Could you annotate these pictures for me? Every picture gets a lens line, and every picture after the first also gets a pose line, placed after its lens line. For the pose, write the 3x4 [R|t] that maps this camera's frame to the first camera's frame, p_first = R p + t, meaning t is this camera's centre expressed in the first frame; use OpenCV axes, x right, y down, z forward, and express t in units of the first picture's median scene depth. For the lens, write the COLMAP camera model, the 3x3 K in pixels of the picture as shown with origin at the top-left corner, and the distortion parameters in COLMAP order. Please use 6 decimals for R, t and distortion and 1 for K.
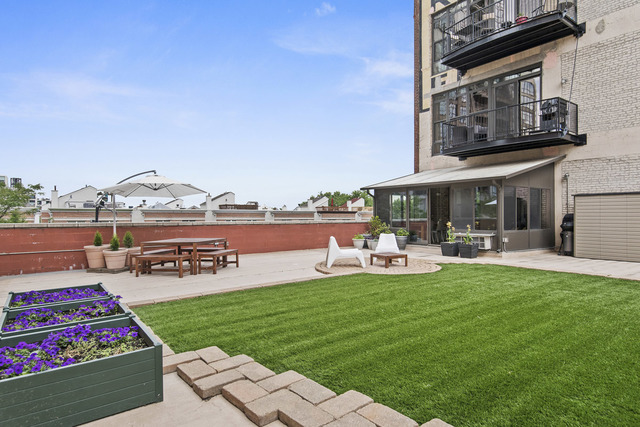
lens RADIAL K [[372.2, 0, 318.8], [0, 372.2, 216.4], [0, 0, 1]] dist [0.000347, -0.001909]
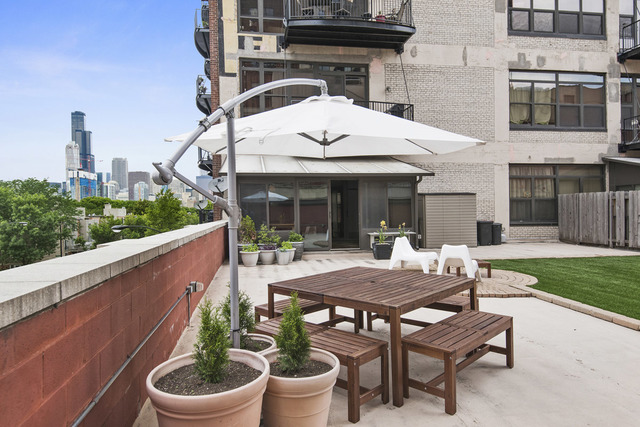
lens RADIAL K [[431.3, 0, 323.3], [0, 431.3, 208.7], [0, 0, 1]] dist [0.045292, -0.000032]
pose [[0.452600, -0.002538, 0.891710, -0.454876], [0.016391, 0.999851, -0.005474, -0.006819], [-0.891563, 0.017094, 0.452574, 0.482559]]
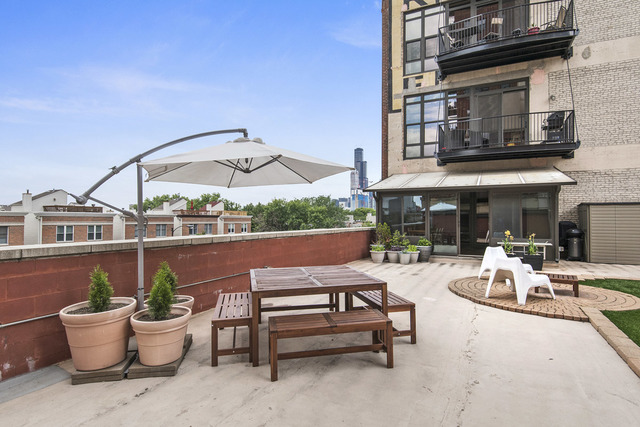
lens RADIAL K [[347.7, 0, 320.1], [0, 347.7, 215.6], [0, 0, 1]] dist [0.011847, -0.006304]
pose [[0.890247, 0.007946, 0.455408, -0.319149], [-0.001929, 0.999905, -0.013675, -0.006279], [-0.455473, 0.011296, 0.890178, 0.330136]]
